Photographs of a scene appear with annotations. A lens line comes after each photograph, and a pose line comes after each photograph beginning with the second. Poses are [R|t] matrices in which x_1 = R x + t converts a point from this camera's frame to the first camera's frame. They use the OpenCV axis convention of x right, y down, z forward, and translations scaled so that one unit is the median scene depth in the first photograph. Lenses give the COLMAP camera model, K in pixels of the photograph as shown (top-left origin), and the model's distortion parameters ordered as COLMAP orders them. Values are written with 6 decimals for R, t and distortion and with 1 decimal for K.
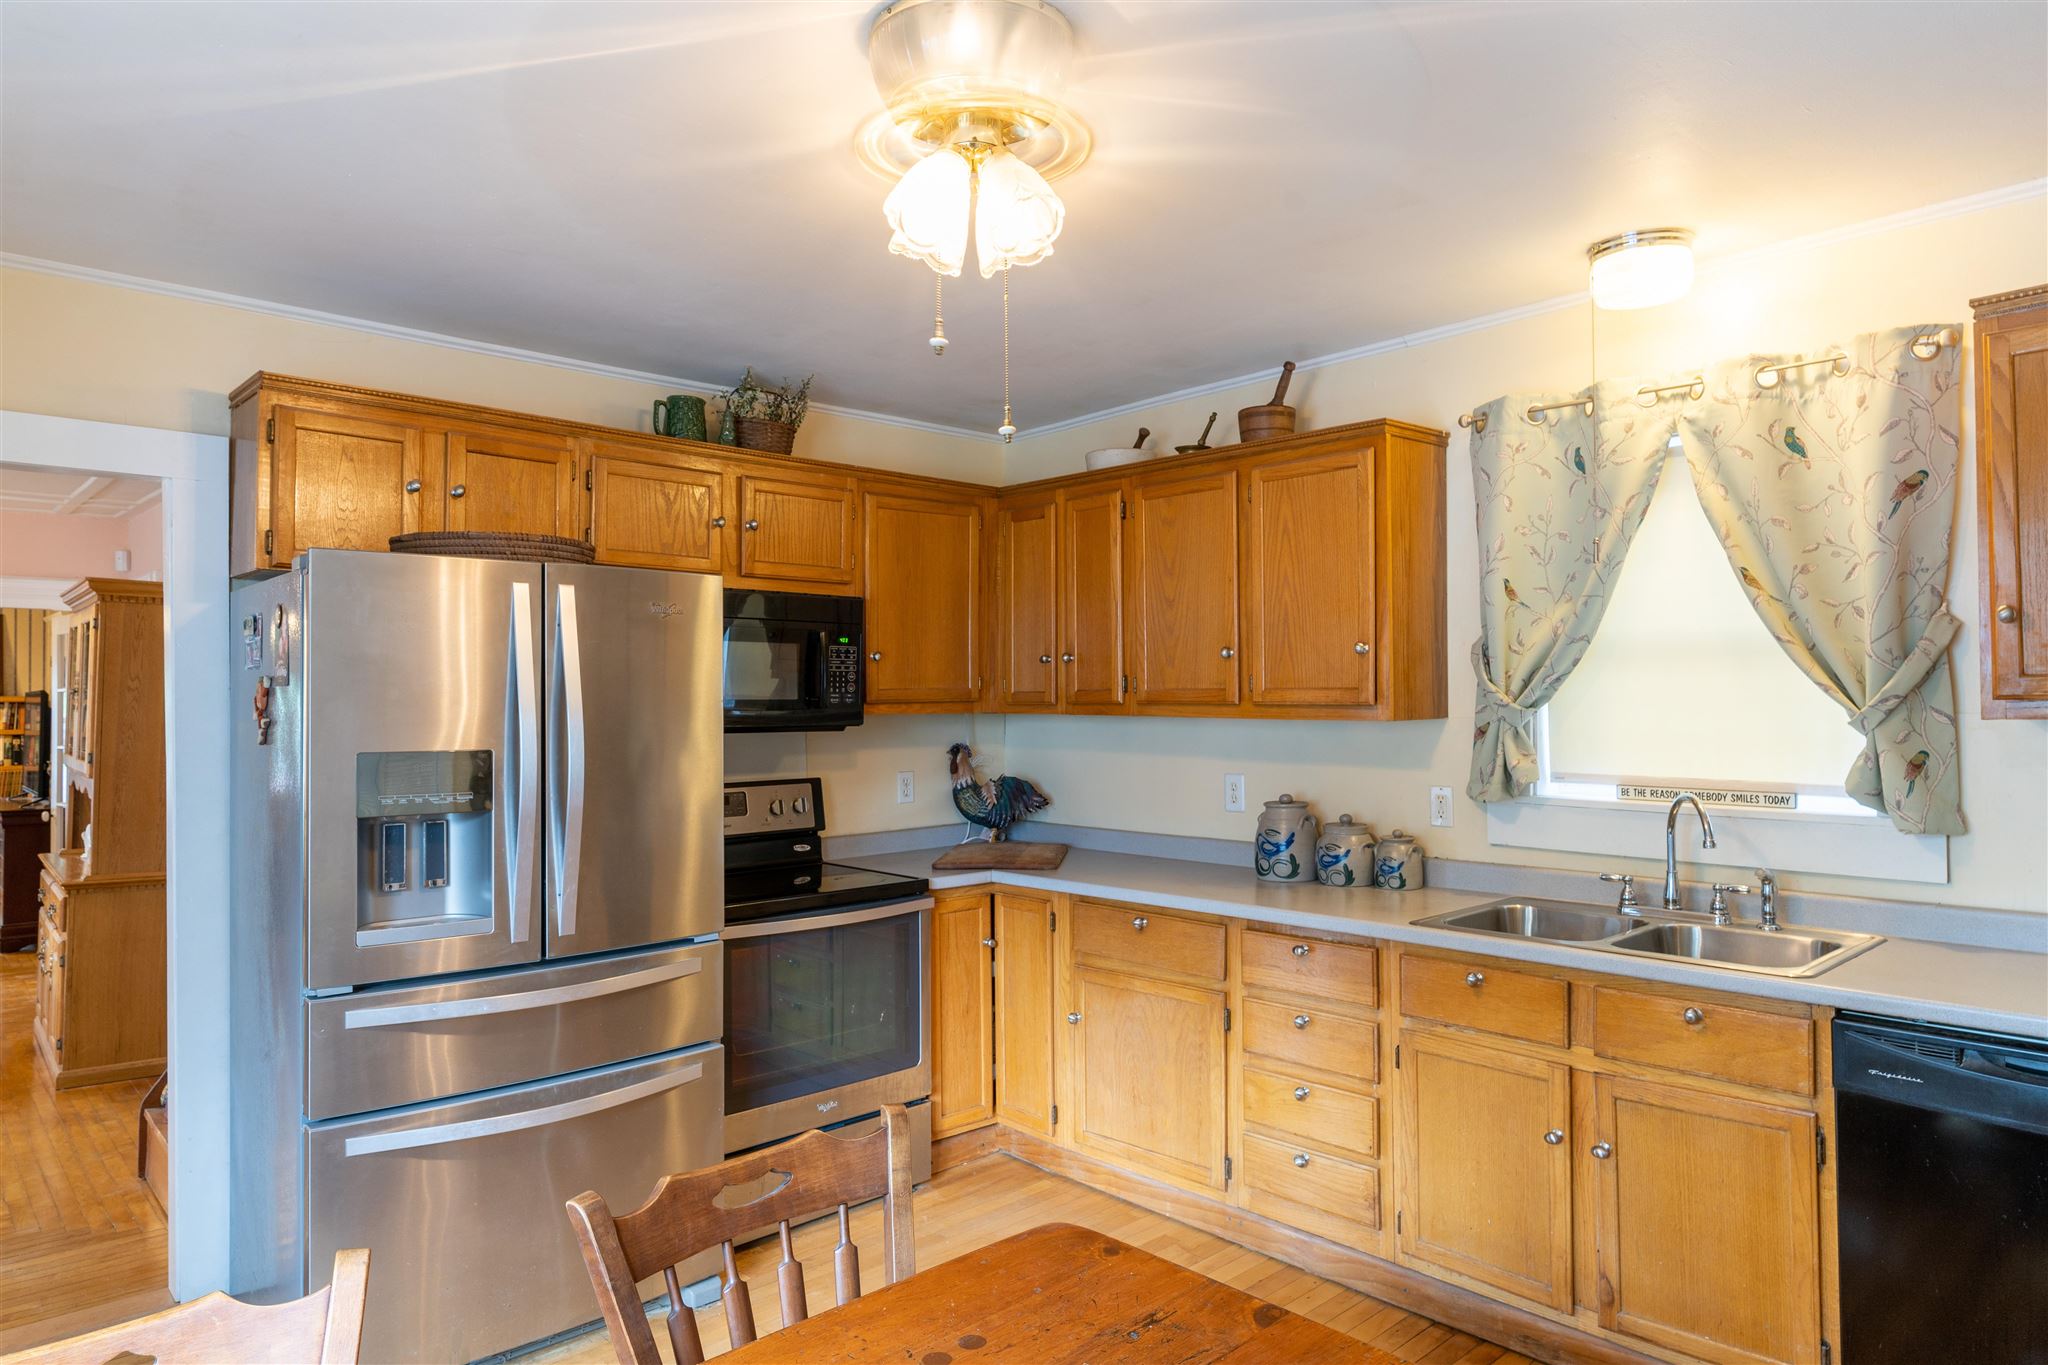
lens RADIAL K [[1237.4, 0, 1024.0], [0, 1237.4, 682.5], [0, 0, 1]] dist [-0.005578, -0.000162]
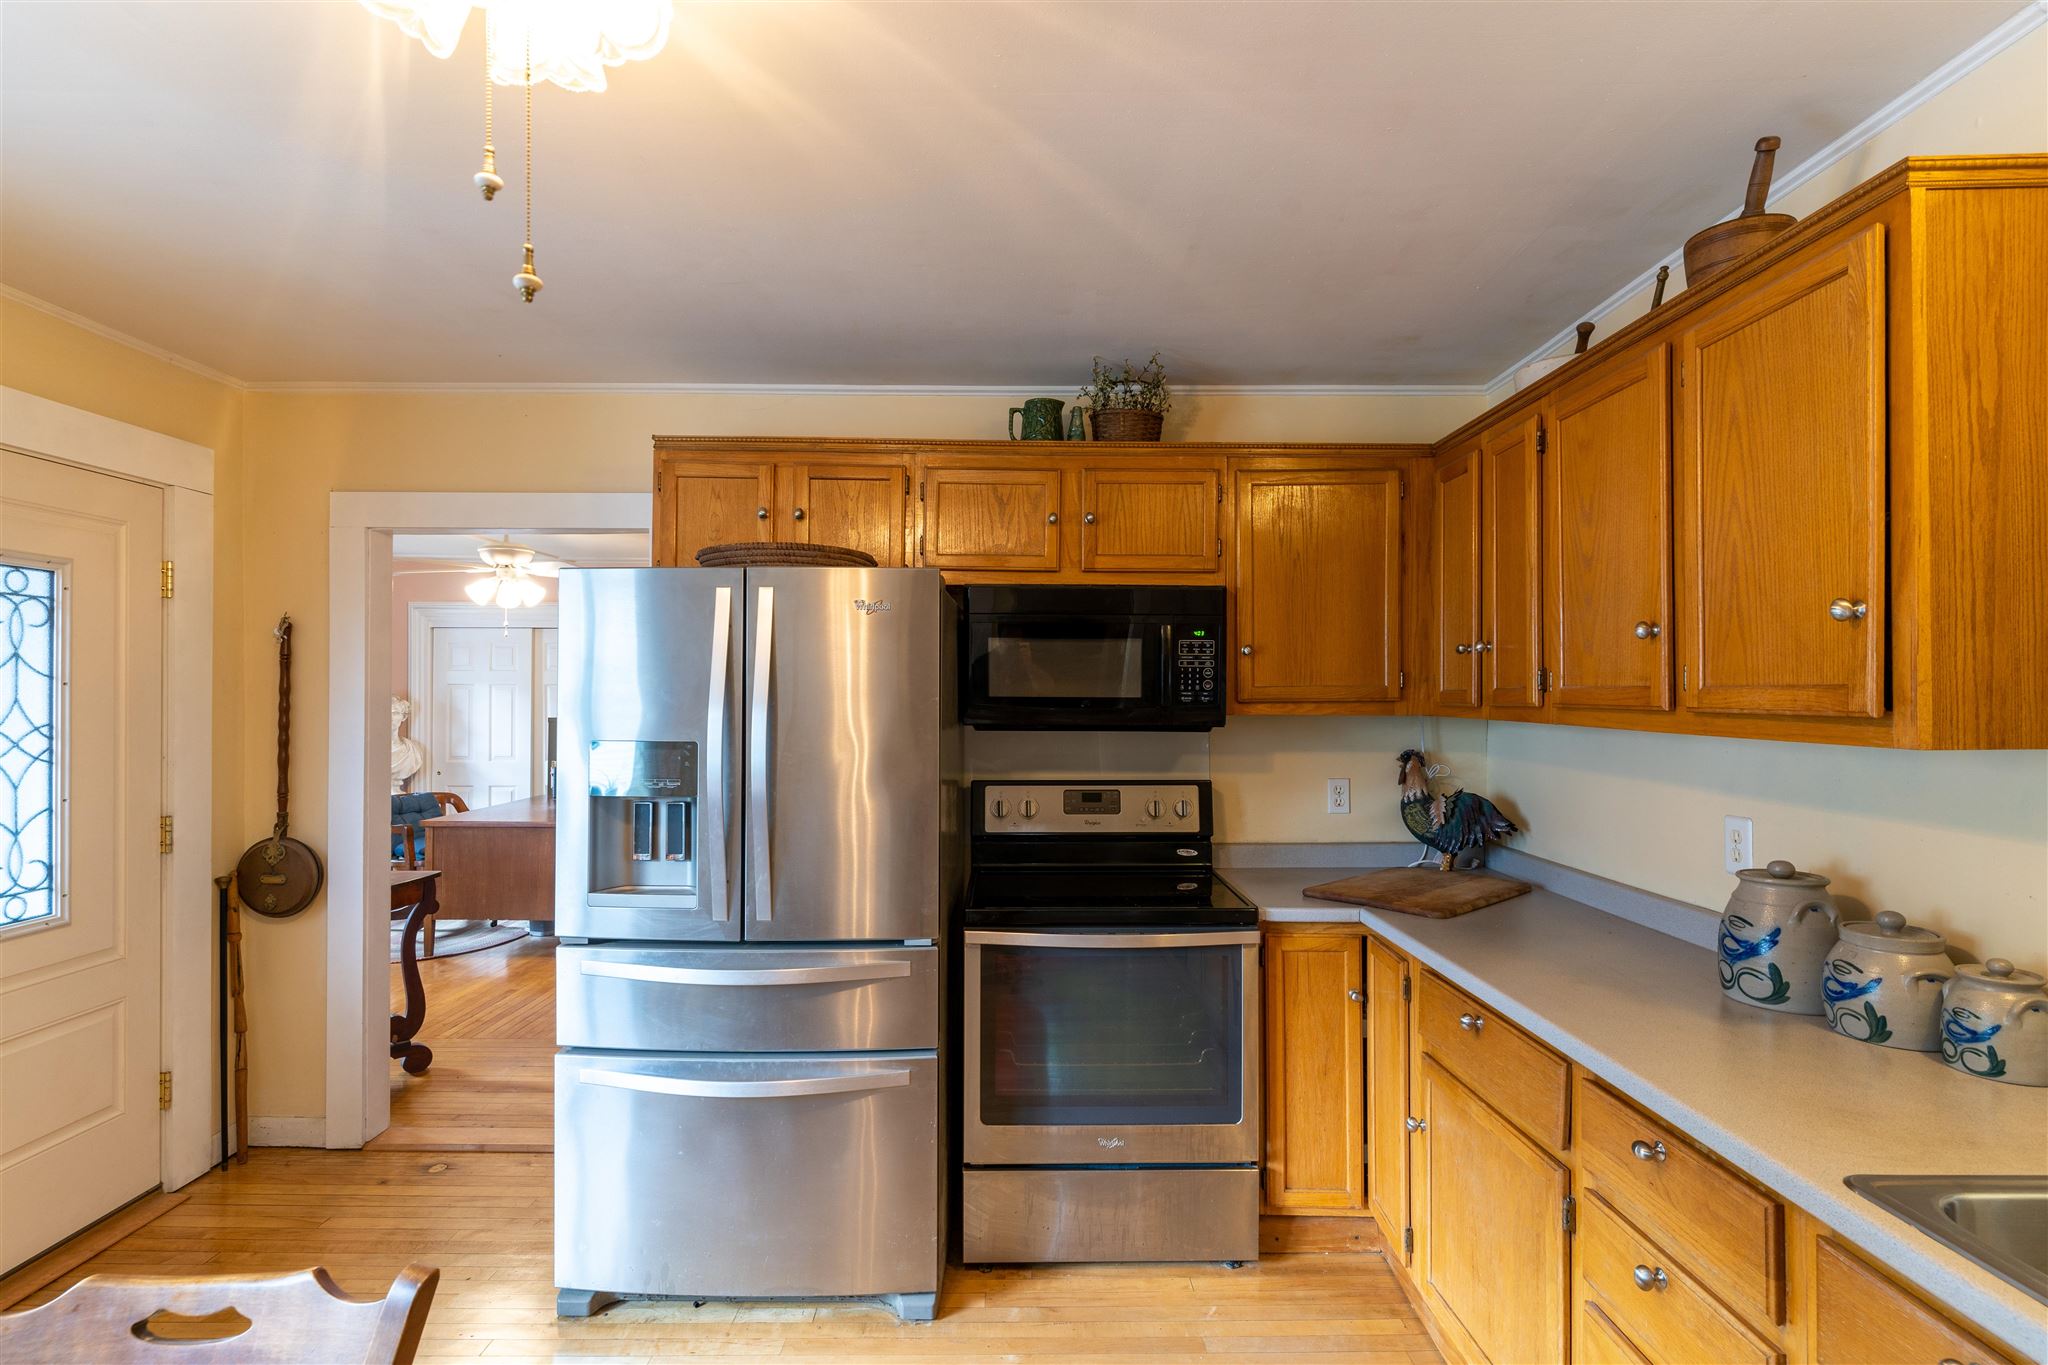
lens RADIAL K [[972.2, 0, 1024.0], [0, 972.2, 687.8], [0, 0, 1]] dist [0.003270, 0.000205]
pose [[0.738789, 0.001763, -0.673934, 0.255698], [0.002624, 0.999981, 0.005493, 0.001965], [0.673931, -0.005827, 0.738771, 0.393634]]
